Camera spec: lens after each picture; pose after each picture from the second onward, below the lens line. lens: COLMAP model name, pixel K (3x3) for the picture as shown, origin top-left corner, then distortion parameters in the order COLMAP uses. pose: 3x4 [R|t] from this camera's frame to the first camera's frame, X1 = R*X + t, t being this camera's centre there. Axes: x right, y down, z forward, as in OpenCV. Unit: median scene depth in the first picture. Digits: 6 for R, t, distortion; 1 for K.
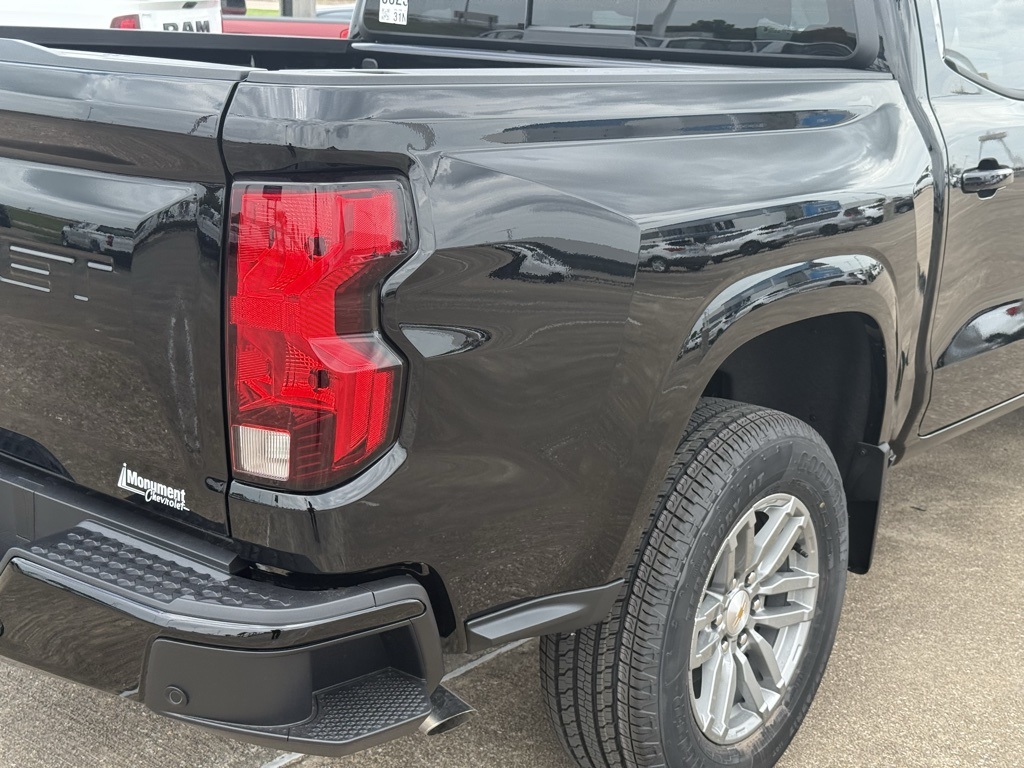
lens RADIAL K [[1440.3, 0, 530.2], [0, 1440.3, 415.7], [0, 0, 1]] dist [0.150980, -0.170809]
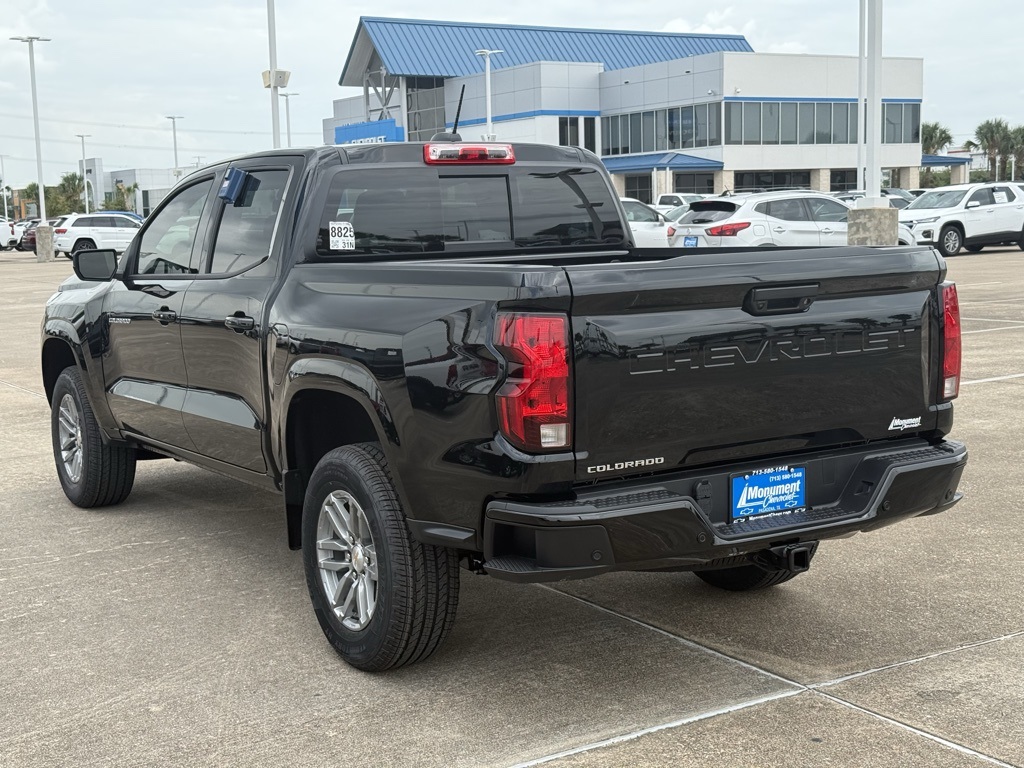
lens RADIAL K [[1429.0, 0, 508.9], [0, 1429.0, 389.5], [0, 0, 1]] dist [0.144892, -0.175110]
pose [[0.335445, -0.166105, 0.927300, -1.896338], [0.294899, 0.953376, 0.064099, -0.245970], [-0.894713, 0.251958, 0.368790, 0.495750]]
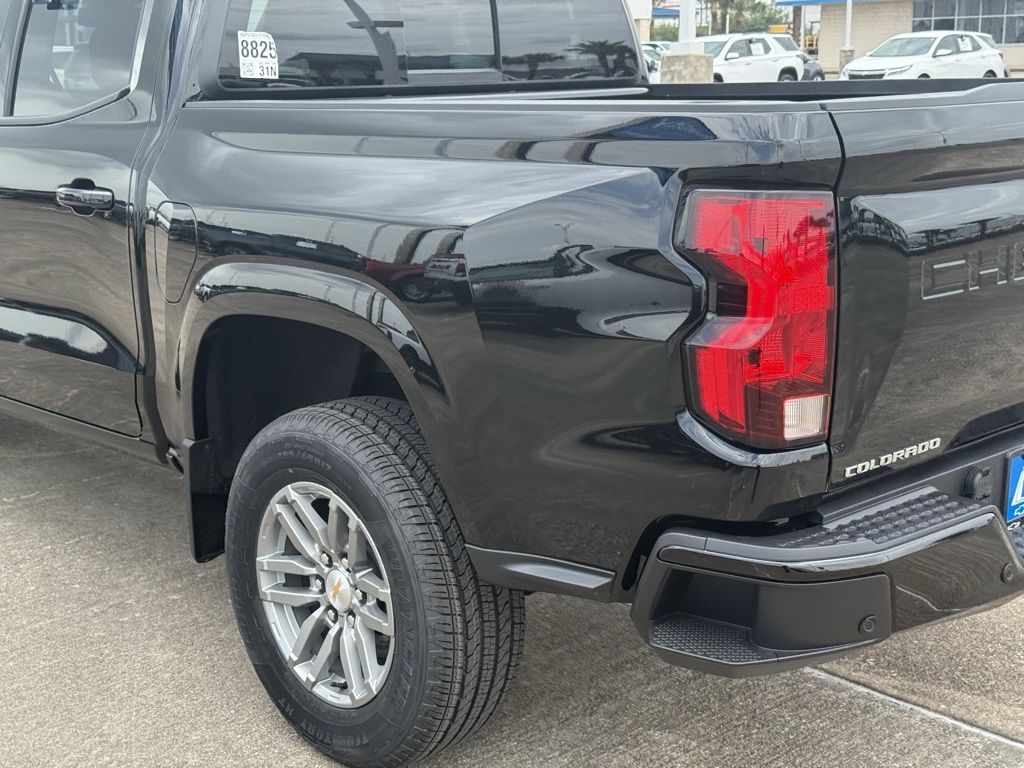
lens RADIAL K [[1427.5, 0, 527.5], [0, 1427.5, 395.0], [0, 0, 1]] dist [0.121524, -0.056476]
pose [[0.135043, -0.269853, 0.953385, -1.329294], [0.287106, 0.931577, 0.223013, -0.326893], [-0.948332, 0.243606, 0.203279, 0.974667]]
